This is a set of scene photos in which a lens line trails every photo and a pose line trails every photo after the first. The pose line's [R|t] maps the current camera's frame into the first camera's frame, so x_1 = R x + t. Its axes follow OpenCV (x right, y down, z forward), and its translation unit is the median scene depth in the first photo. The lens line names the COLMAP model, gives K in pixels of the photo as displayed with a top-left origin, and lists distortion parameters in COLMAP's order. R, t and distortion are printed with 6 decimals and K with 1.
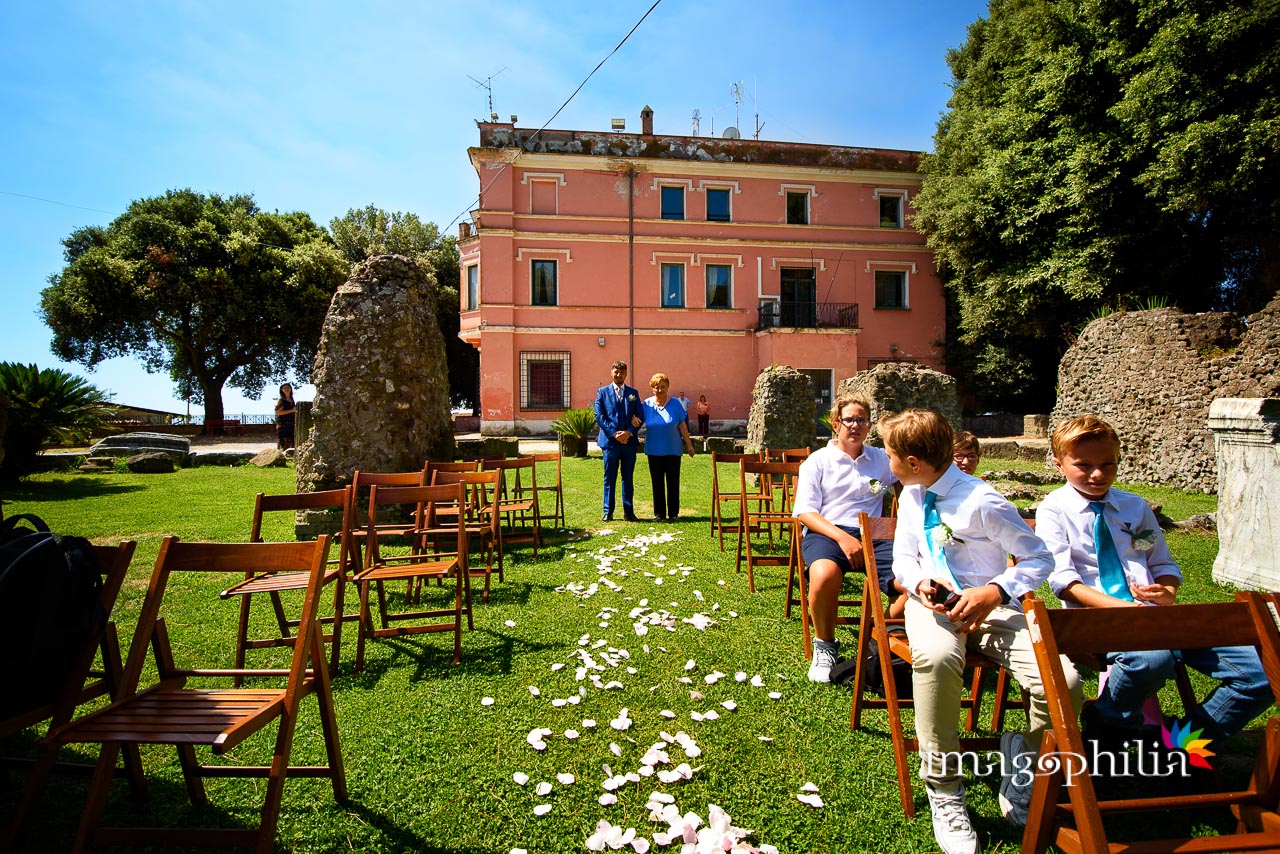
lens RADIAL K [[592.7, 0, 645.3], [0, 592.7, 418.4], [0, 0, 1]] dist [-0.015739, -0.015955]
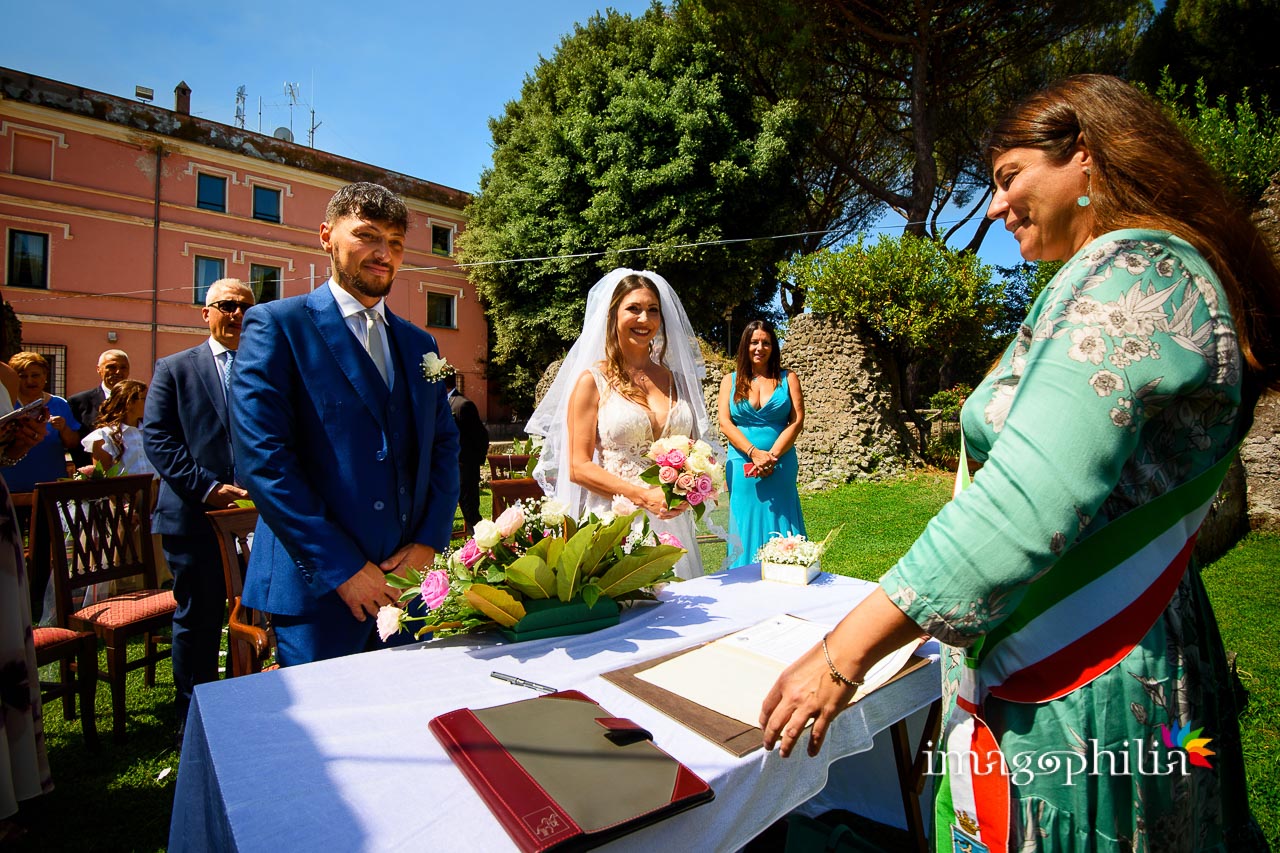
lens RADIAL K [[631.9, 0, 646.4], [0, 631.9, 415.5], [0, 0, 1]] dist [-0.014928, -0.019164]
pose [[0.778381, 0.007539, 0.627747, -0.032950], [0.000560, 0.999919, -0.012703, -0.003001], [-0.627793, 0.010240, 0.778313, -0.184868]]
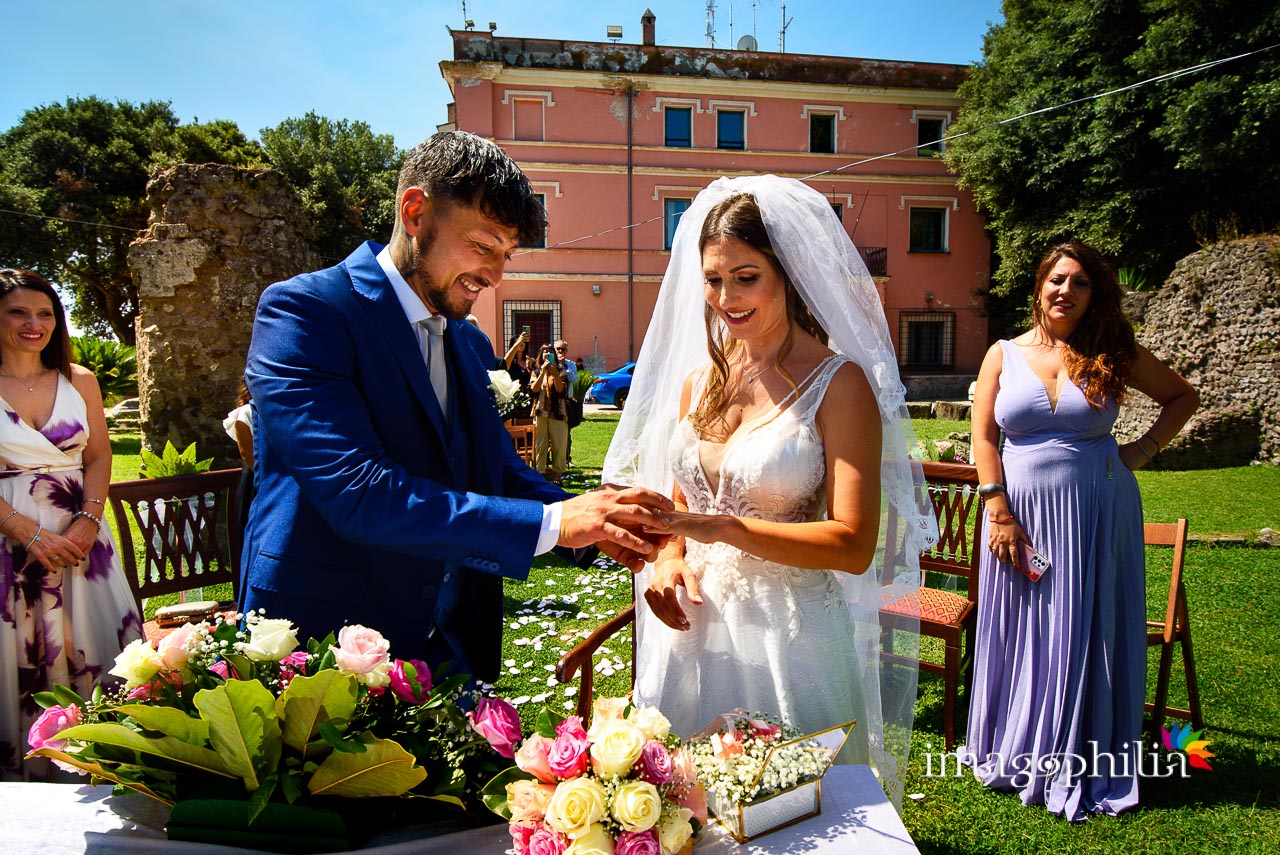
lens RADIAL K [[784.0, 0, 673.0], [0, 784.0, 427.9], [0, 0, 1]] dist [0.006383, -0.022062]
pose [[0.999727, 0.001151, 0.023339, 0.012961], [-0.002839, 0.997370, 0.072420, -0.009174], [-0.023195, -0.072467, 0.997101, -0.179271]]
